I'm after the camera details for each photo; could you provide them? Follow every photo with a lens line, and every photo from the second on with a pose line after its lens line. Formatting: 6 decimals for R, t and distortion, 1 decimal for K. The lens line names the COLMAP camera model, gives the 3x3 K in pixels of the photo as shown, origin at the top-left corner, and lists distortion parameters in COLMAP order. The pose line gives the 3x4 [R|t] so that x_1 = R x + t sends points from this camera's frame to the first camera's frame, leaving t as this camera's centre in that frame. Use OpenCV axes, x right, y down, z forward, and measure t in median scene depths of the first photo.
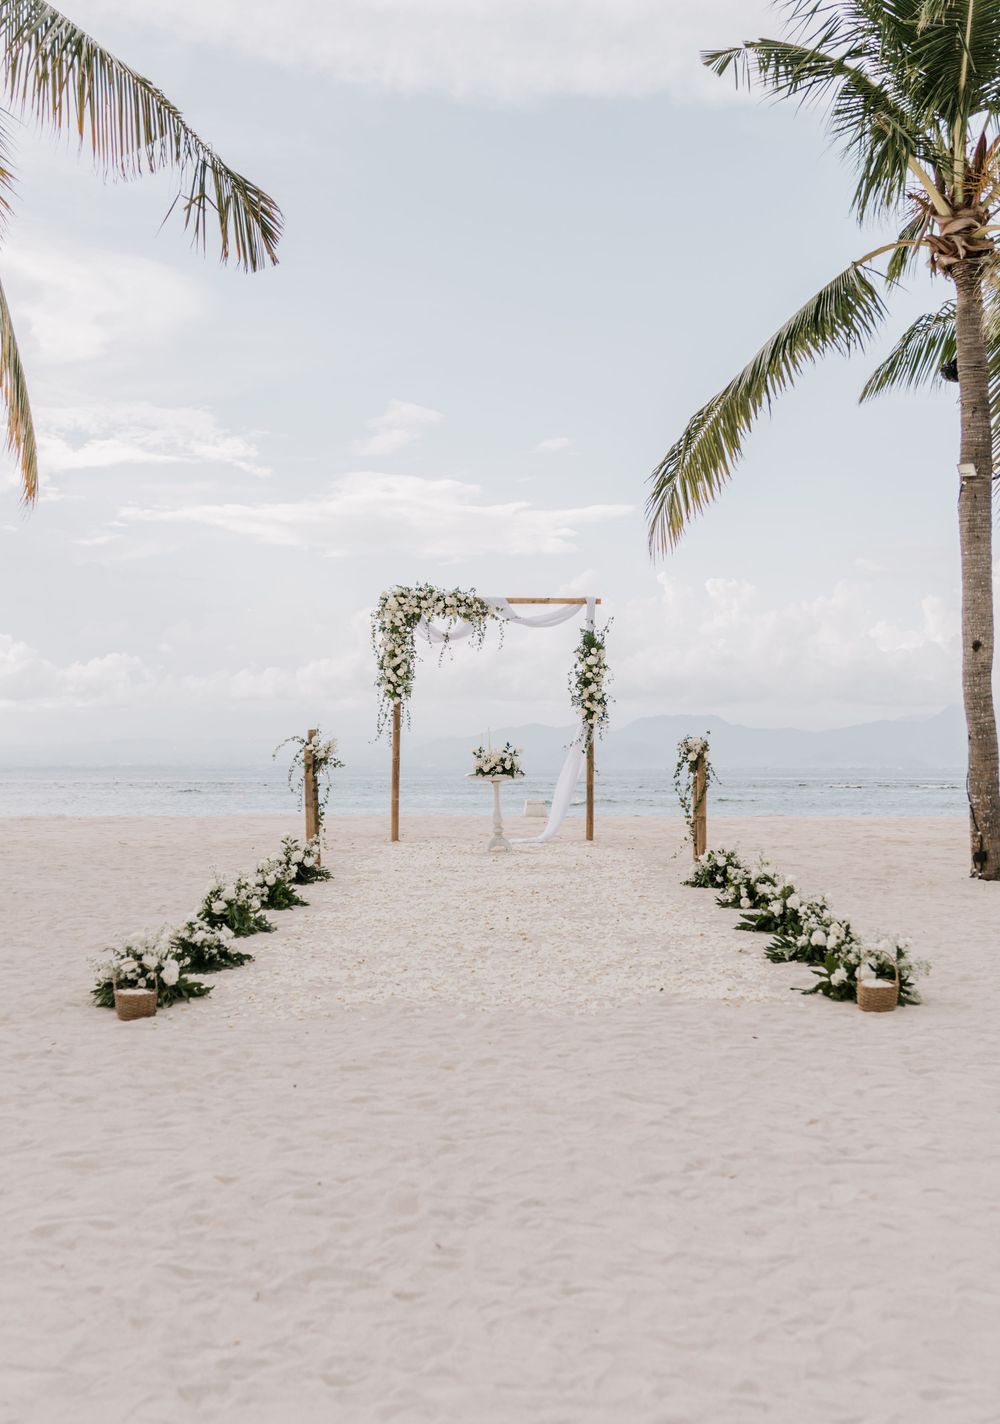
lens RADIAL K [[1331.8, 0, 494.8], [0, 1331.8, 709.9], [0, 0, 1]] dist [-0.038400, 0.000000]
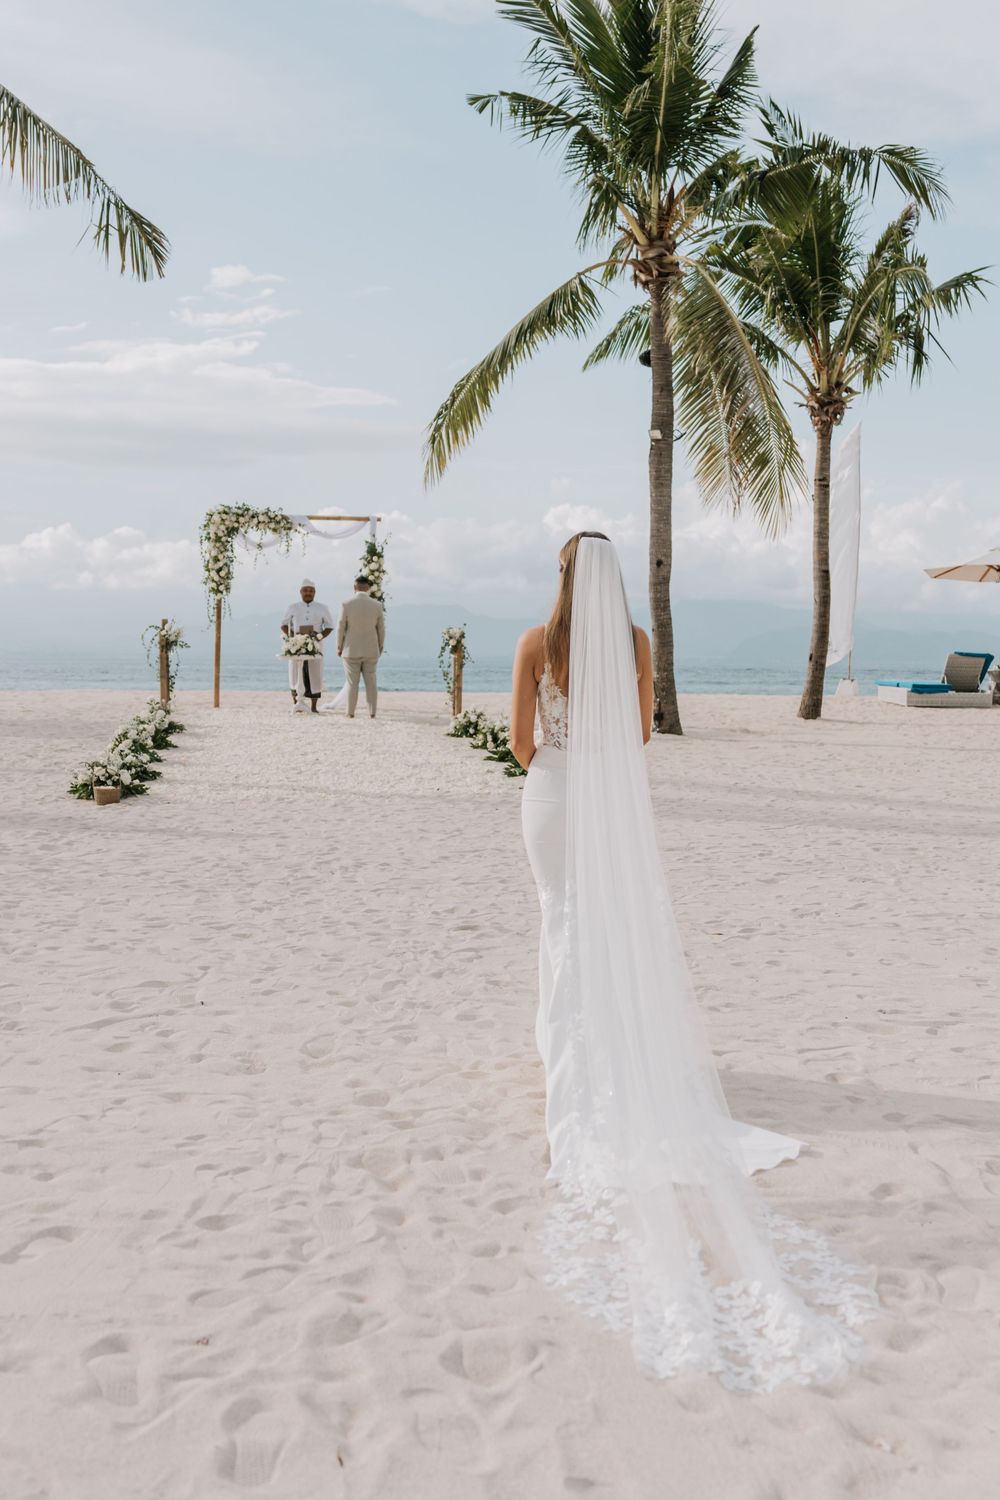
lens RADIAL K [[1784.8, 0, 498.1], [0, 1784.8, 749.3], [0, 0, 1]] dist [-0.025926, 0.000000]
pose [[0.981208, -0.002067, 0.192944, -0.157641], [-0.015077, 0.996064, 0.087346, -0.015583], [-0.192365, -0.088614, 0.977314, -0.794834]]
